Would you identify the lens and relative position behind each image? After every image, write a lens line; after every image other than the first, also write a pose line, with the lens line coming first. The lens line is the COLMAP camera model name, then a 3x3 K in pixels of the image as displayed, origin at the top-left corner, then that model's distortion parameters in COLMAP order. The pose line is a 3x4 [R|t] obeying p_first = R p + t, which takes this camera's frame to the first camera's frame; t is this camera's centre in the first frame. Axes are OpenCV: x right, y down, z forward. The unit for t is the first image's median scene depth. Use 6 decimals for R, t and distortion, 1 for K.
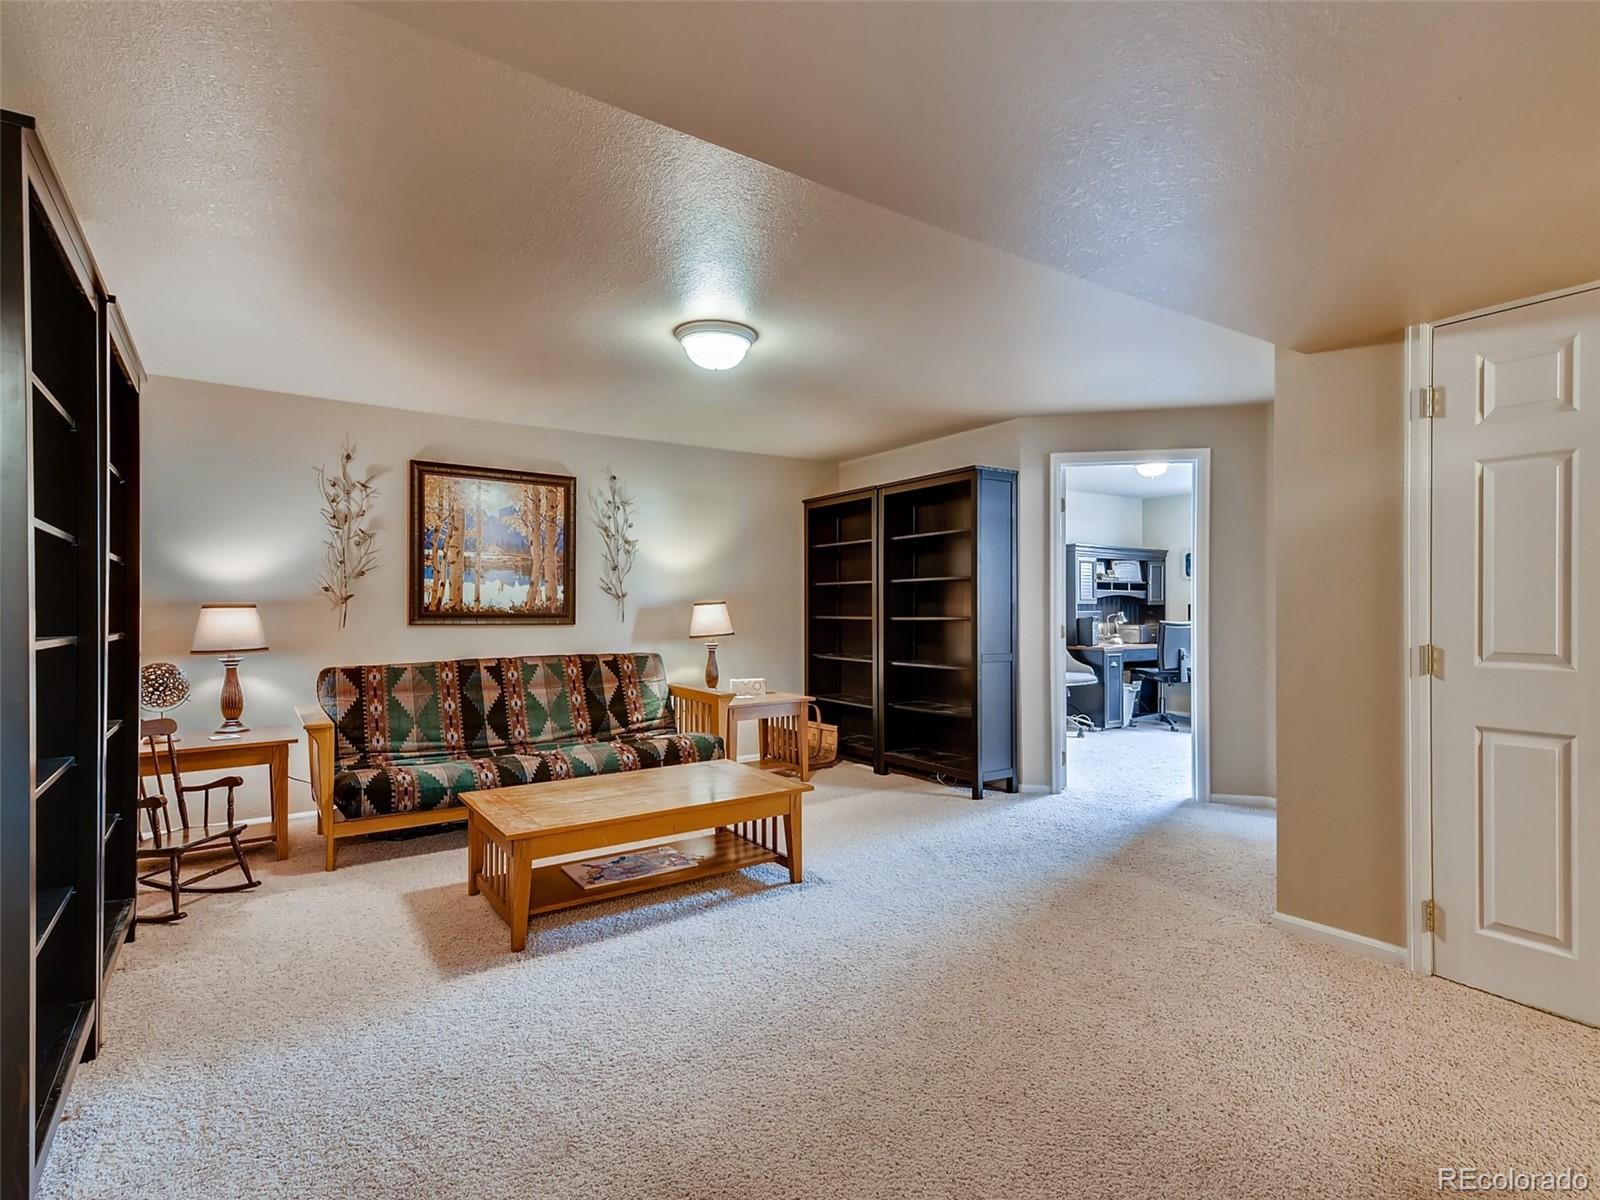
lens RADIAL K [[788.4, 0, 812.8], [0, 788.4, 605.2], [0, 0, 1]] dist [0.040481, -0.009018]
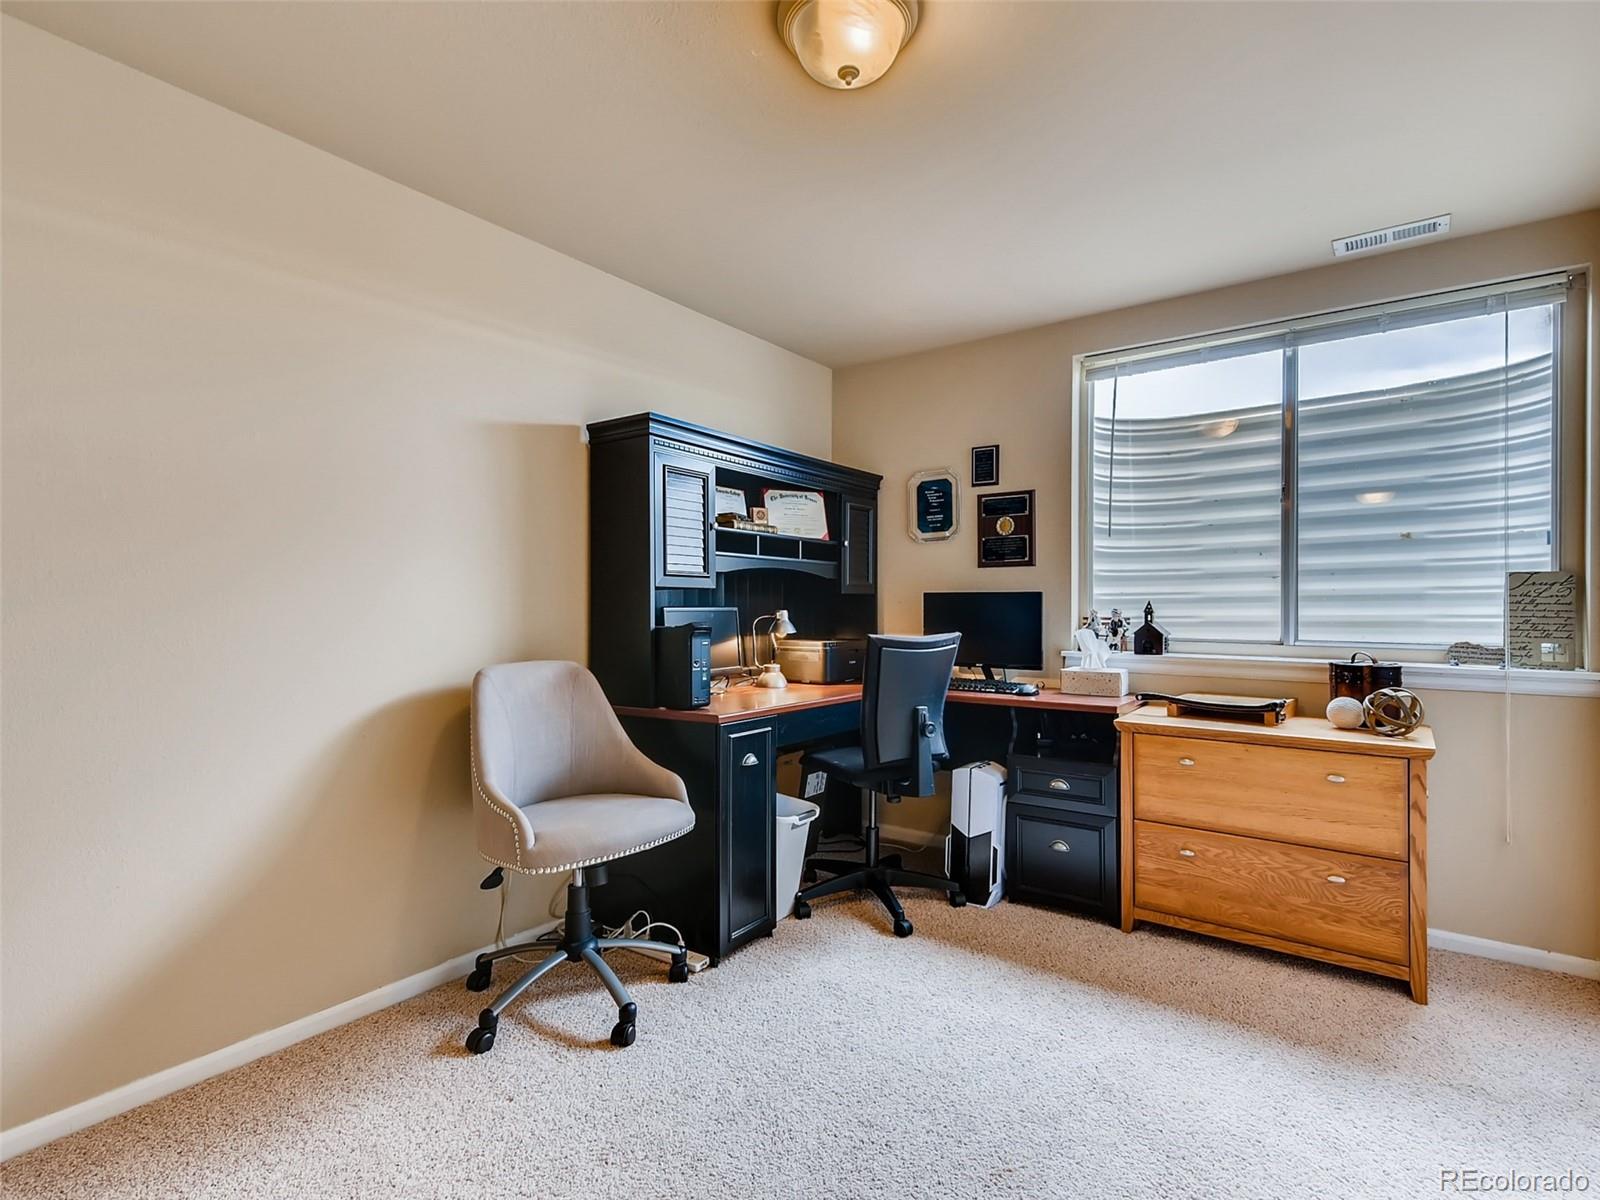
lens RADIAL K [[788.4, 0, 797.5], [0, 788.4, 600.9], [0, 0, 1]] dist [0.040481, -0.009018]
pose [[0.944670, 0.002415, 0.328013, 0.263888], [-0.003781, 0.999987, 0.003525, 0.002396], [-0.328000, -0.004570, 0.944667, 0.614134]]
